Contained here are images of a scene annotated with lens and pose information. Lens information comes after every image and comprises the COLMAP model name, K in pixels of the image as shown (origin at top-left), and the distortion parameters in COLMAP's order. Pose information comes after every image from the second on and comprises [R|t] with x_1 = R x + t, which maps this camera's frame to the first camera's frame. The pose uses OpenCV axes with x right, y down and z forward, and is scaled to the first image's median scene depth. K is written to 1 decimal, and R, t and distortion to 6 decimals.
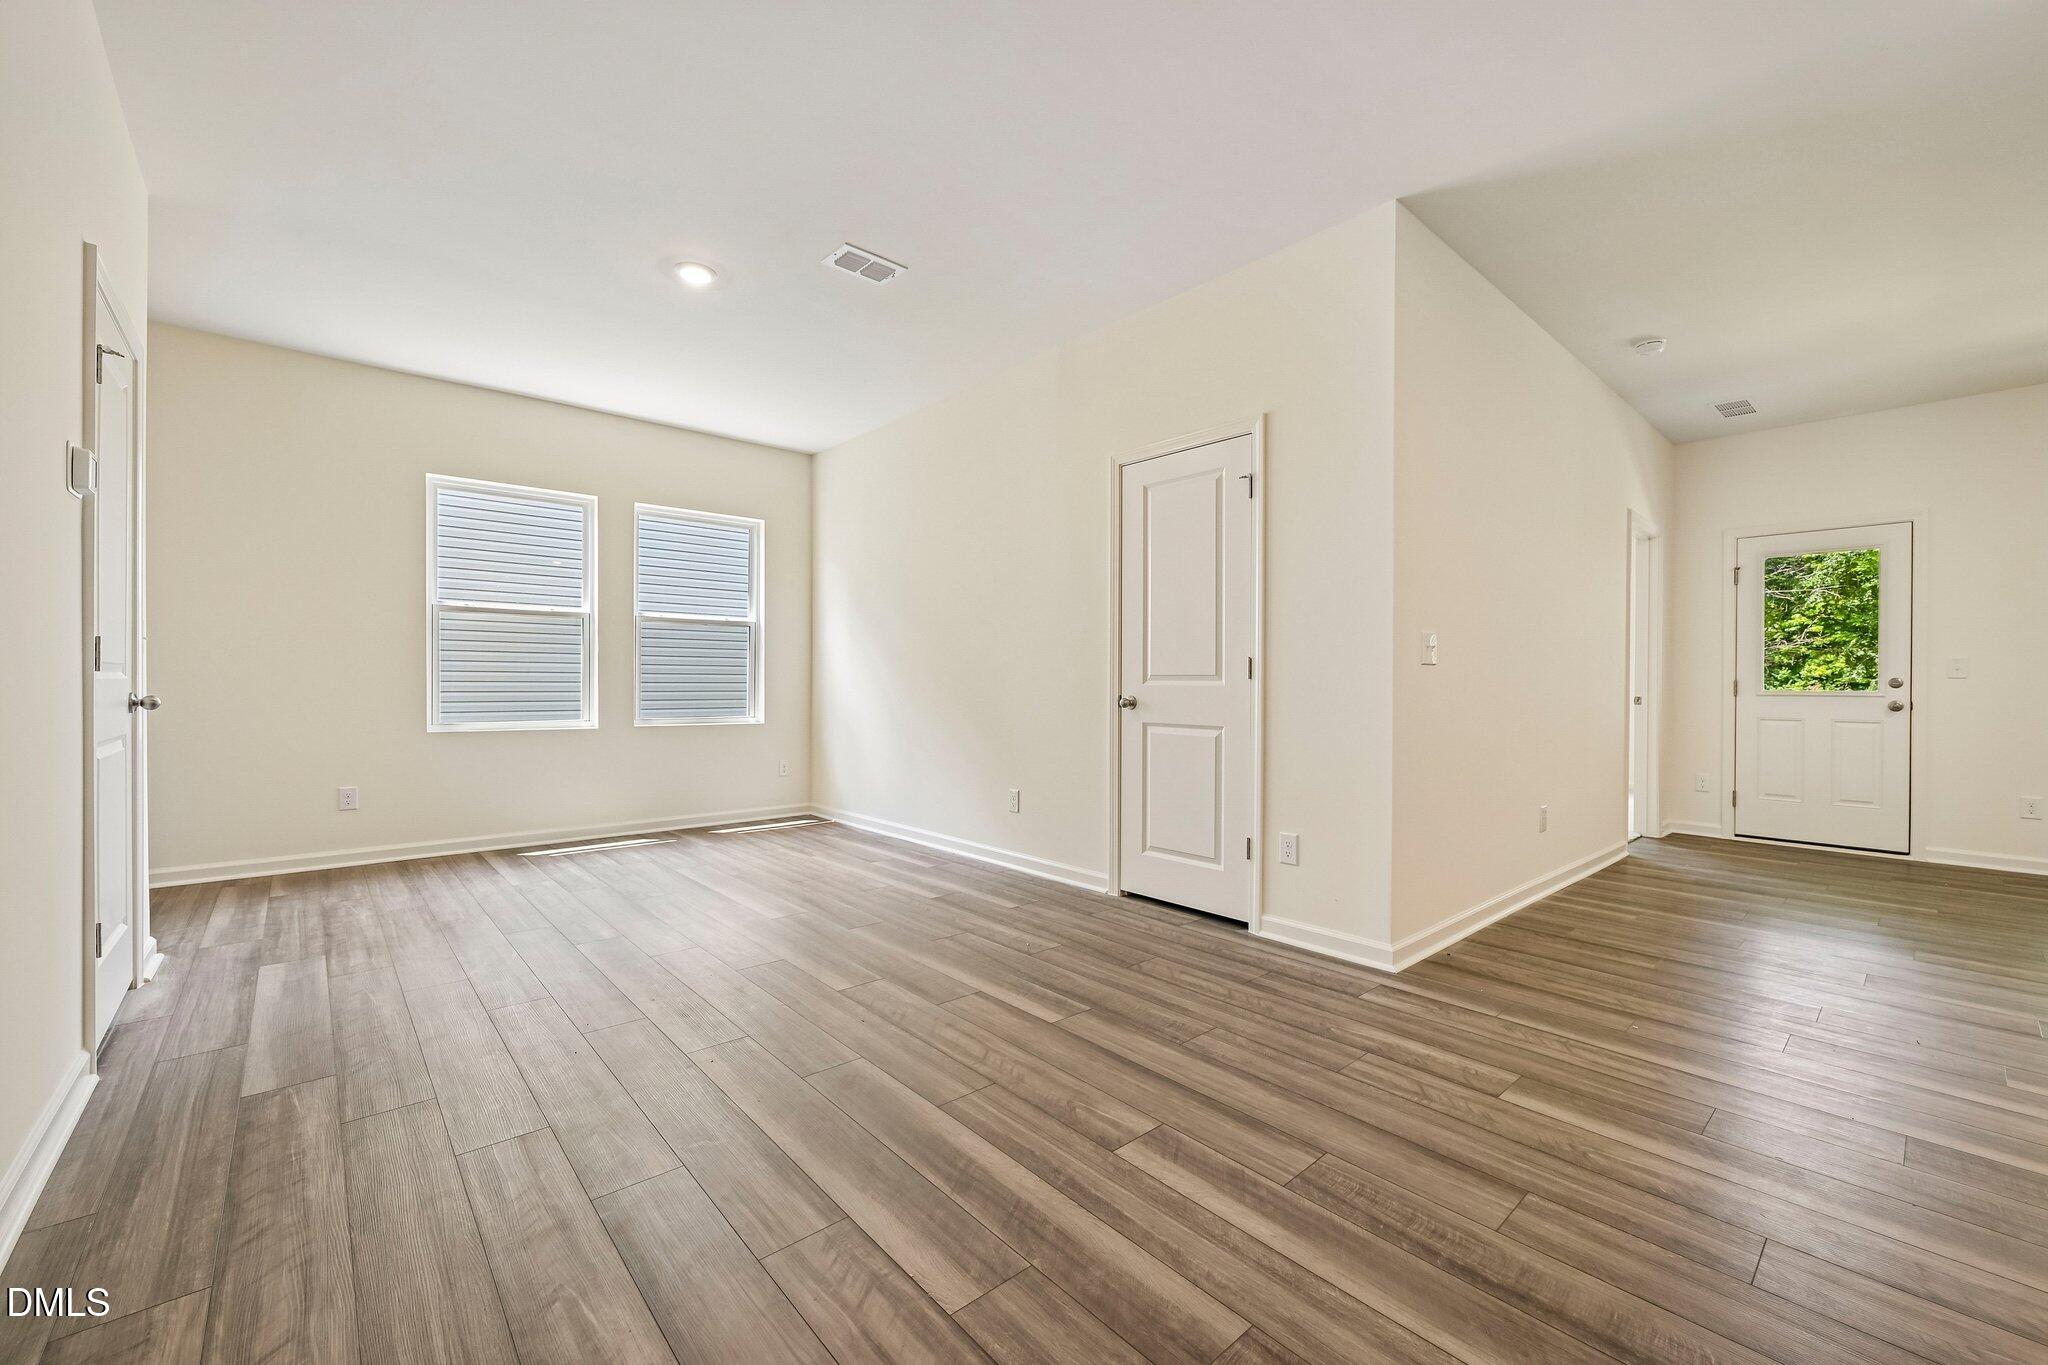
lens RADIAL K [[819.1, 0, 1024.0], [0, 819.1, 682.5], [0, 0, 1]] dist [0.000082, 0.000653]
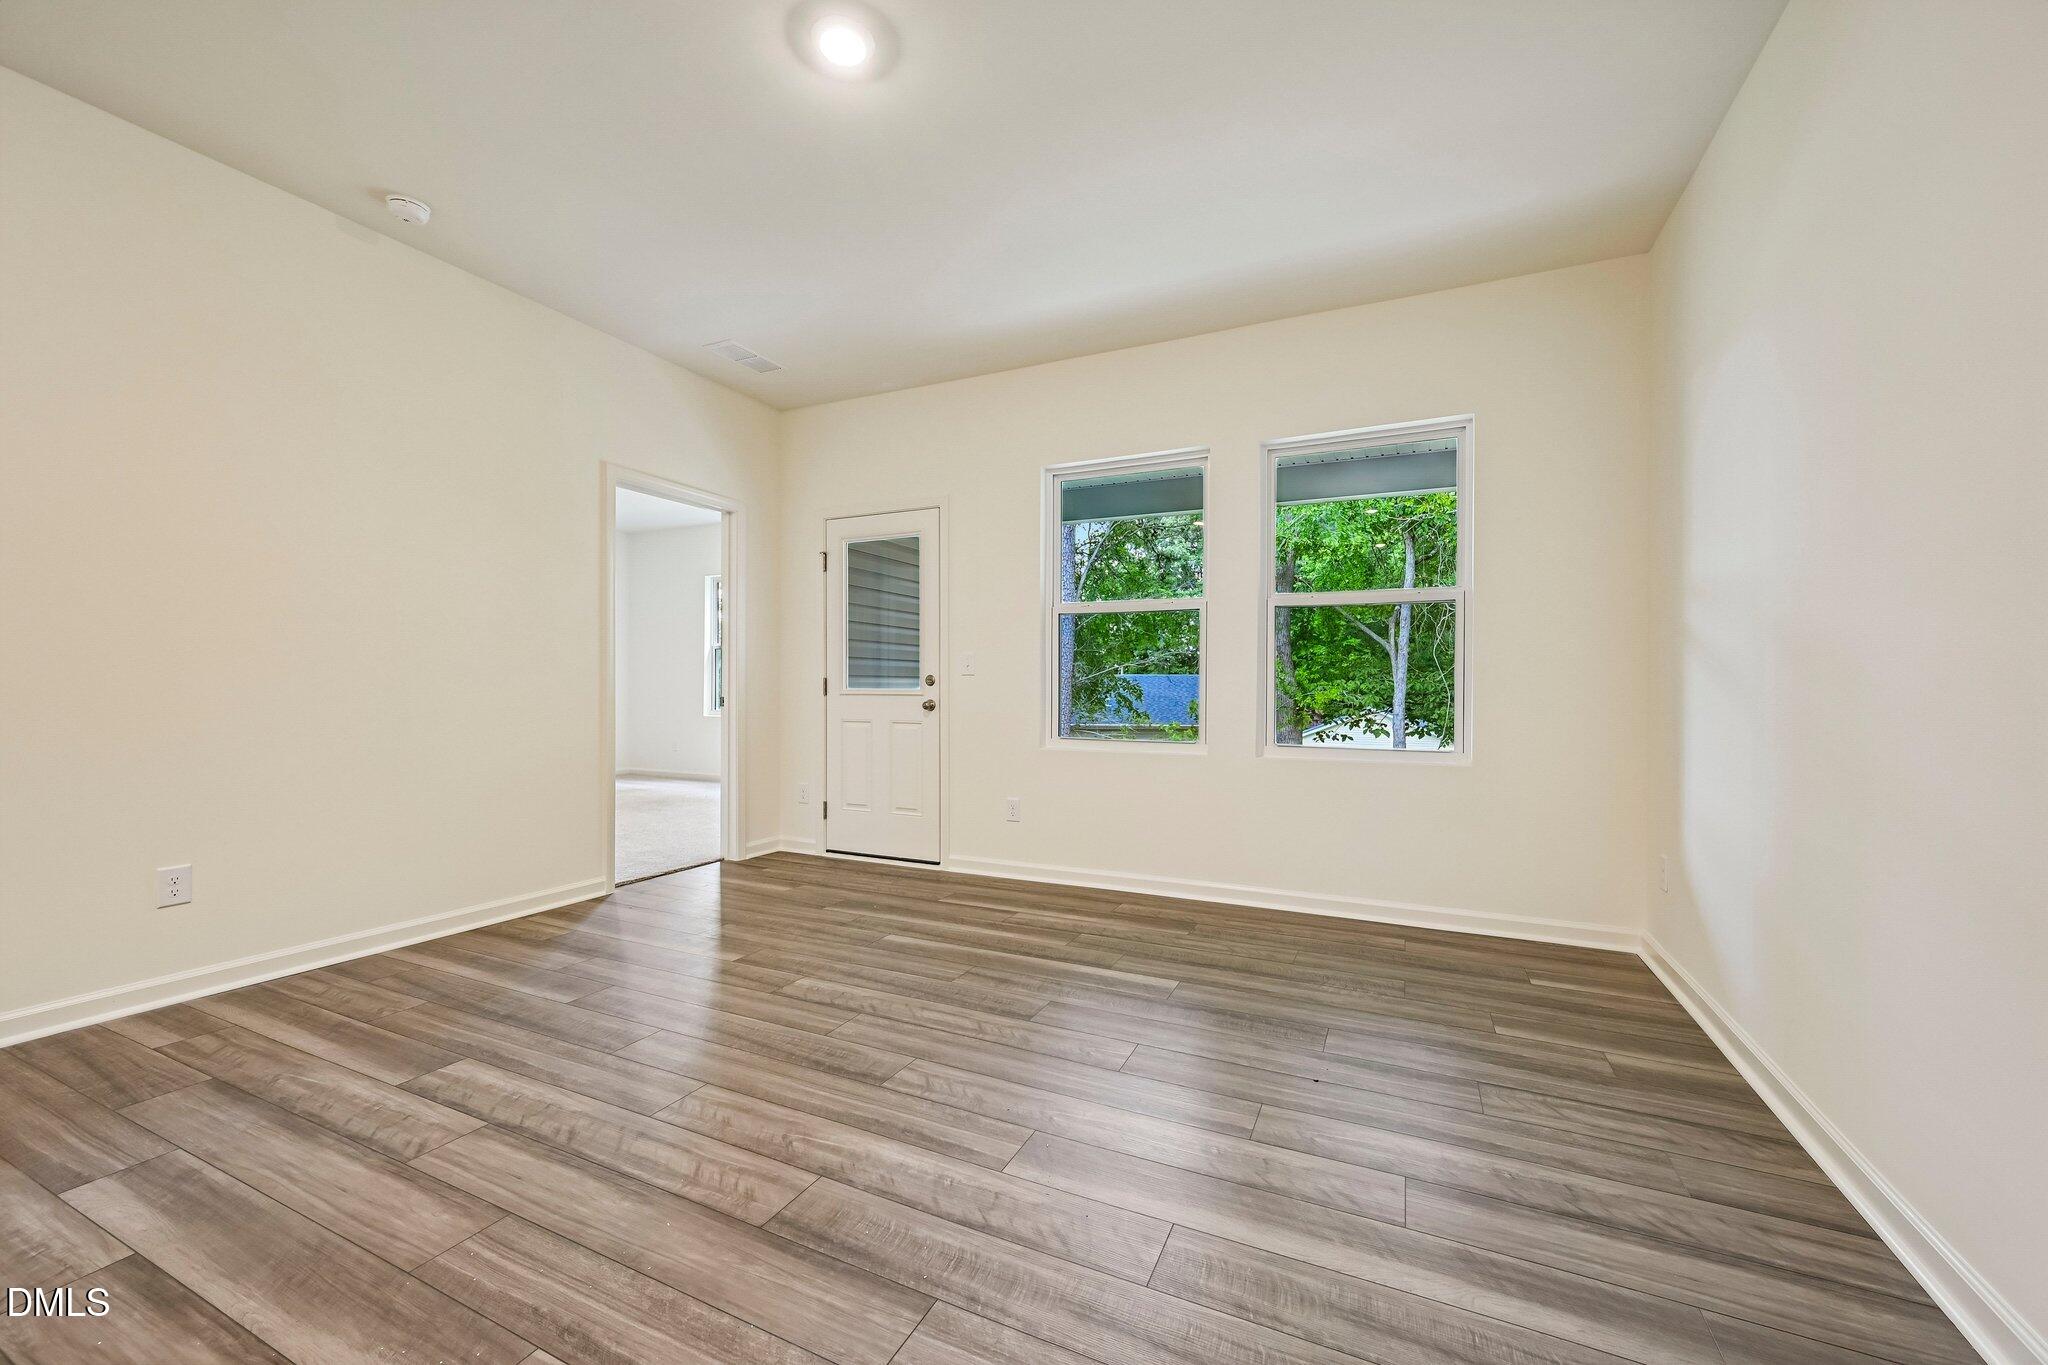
lens RADIAL K [[799.8, 0, 1024.0], [0, 799.8, 682.5], [0, 0, 1]] dist [-0.001199, 0.000428]
pose [[0.920659, 0.001196, 0.390366, 1.087266], [-0.000258, 0.999997, -0.002455, 0.007359], [-0.390368, 0.002160, 0.920656, 0.160456]]
